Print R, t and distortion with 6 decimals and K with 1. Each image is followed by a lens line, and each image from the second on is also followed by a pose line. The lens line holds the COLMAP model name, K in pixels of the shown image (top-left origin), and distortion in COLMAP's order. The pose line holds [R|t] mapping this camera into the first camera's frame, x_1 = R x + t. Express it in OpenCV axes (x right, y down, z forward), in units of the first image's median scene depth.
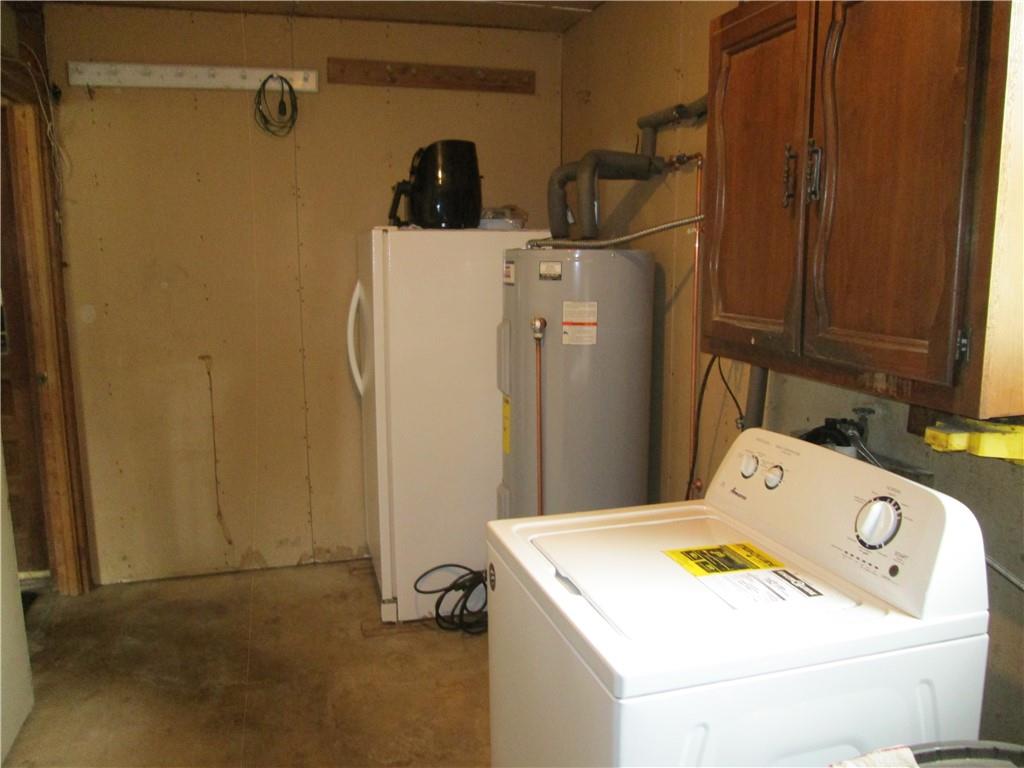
lens RADIAL K [[832.2, 0, 501.5], [0, 832.2, 392.4], [0, 0, 1]] dist [-0.071439, 0.041827]
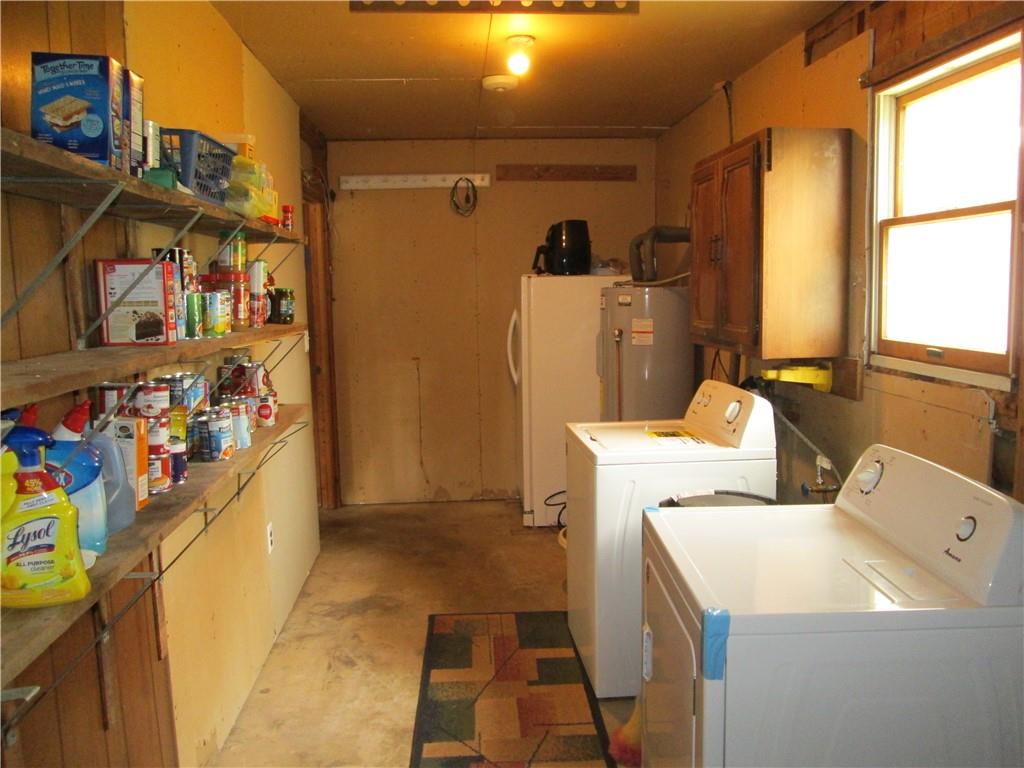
lens RADIAL K [[832.2, 0, 512.7], [0, 832.2, 378.6], [0, 0, 1]] dist [-0.071439, 0.041827]
pose [[0.981009, 0.007311, -0.193827, 0.135739], [-0.018846, 0.998154, -0.057735, 0.091412], [0.193047, 0.060291, 0.979335, -0.549025]]
